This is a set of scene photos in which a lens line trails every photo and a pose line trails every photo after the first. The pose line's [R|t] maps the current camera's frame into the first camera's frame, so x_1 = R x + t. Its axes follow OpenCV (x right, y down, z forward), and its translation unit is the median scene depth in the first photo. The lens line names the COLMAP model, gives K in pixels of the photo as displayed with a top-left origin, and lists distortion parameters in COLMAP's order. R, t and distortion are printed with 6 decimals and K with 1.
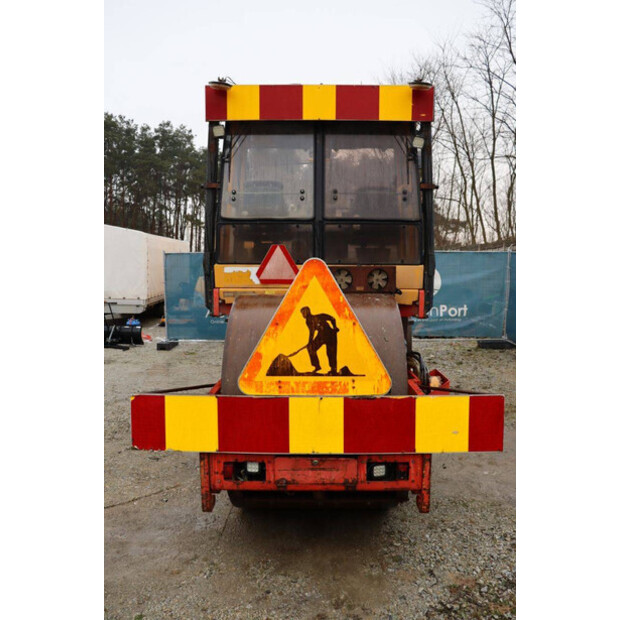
lens RADIAL K [[503.1, 0, 311.7], [0, 503.1, 315.7], [0, 0, 1]] dist [-0.143615, 0.093554]
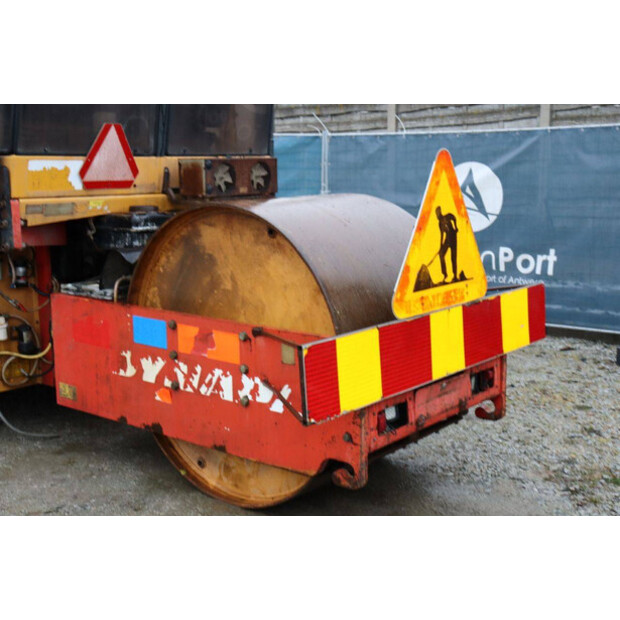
lens RADIAL K [[868.7, 0, 309.3], [0, 868.7, 310.6], [0, 0, 1]] dist [0.091869, 0.000000]
pose [[0.632296, -0.141479, 0.761699, -0.796264], [0.083791, 0.989905, 0.114310, -0.017926], [-0.770183, -0.008454, 0.637767, 0.132708]]
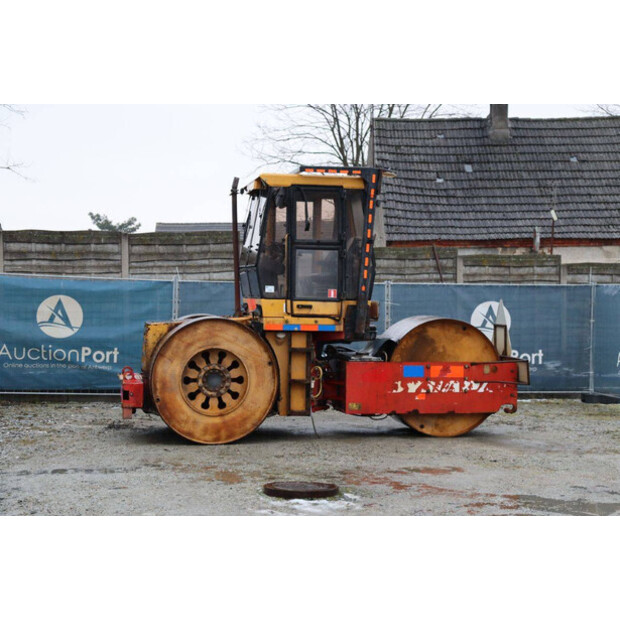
lens RADIAL K [[1180.4, 0, 311.4], [0, 1180.4, 311.2], [0, 0, 1]] dist [0.287615, 0.000000]
pose [[-0.191811, -0.026150, 0.981083, -3.427259], [0.083107, 0.995622, 0.042786, -0.235019], [-0.977907, 0.089741, -0.188798, 1.846305]]
